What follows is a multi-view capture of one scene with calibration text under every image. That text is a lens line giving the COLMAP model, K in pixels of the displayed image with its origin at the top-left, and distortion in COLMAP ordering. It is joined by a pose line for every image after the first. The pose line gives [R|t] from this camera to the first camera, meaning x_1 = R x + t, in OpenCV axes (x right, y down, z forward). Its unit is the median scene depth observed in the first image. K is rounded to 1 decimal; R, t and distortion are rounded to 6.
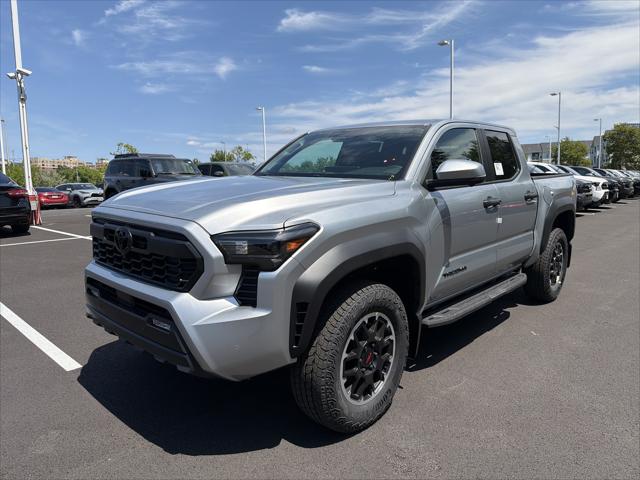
lens RADIAL K [[489.6, 0, 320.0], [0, 489.6, 240.0], [0, 0, 1]] dist [0.048797, -0.001868]
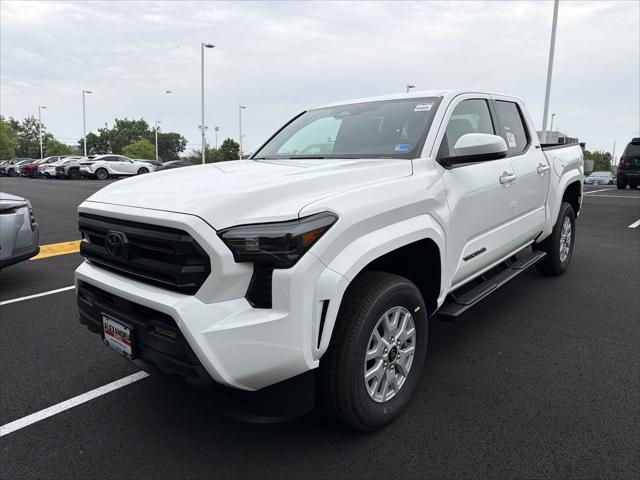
lens RADIAL K [[484.5, 0, 318.0], [0, 484.5, 241.7], [0, 0, 1]] dist [0.042289, -0.001279]
pose [[0.998975, -0.041759, 0.017476, -0.048284], [0.040895, 0.998049, 0.047183, -0.020229], [-0.019412, -0.046420, 0.998733, 0.106843]]
